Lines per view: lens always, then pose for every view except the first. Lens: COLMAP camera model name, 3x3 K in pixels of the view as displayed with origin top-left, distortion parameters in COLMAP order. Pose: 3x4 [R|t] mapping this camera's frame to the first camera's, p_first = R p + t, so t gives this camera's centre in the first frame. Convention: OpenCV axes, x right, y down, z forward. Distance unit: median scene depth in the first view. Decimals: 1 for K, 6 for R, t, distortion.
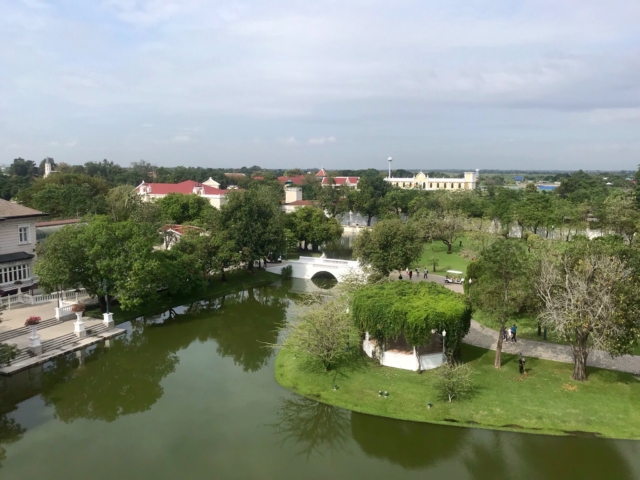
lens RADIAL K [[517.3, 0, 320.0], [0, 517.3, 240.0], [0, 0, 1]] dist [0.001399, 0.000891]
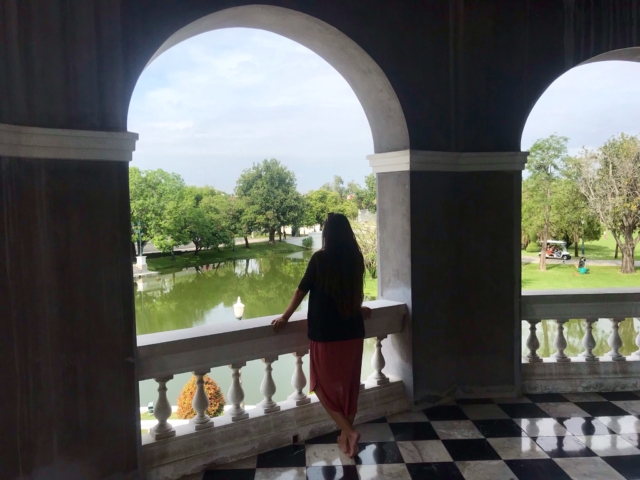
lens RADIAL K [[517.3, 0, 320.0], [0, 517.3, 240.0], [0, 0, 1]] dist [0.001399, 0.000891]
pose [[0.999536, -0.030105, 0.004687, -0.048770], [0.030325, 0.997894, -0.057344, 0.125341], [-0.002951, 0.057460, 0.998343, 0.000327]]
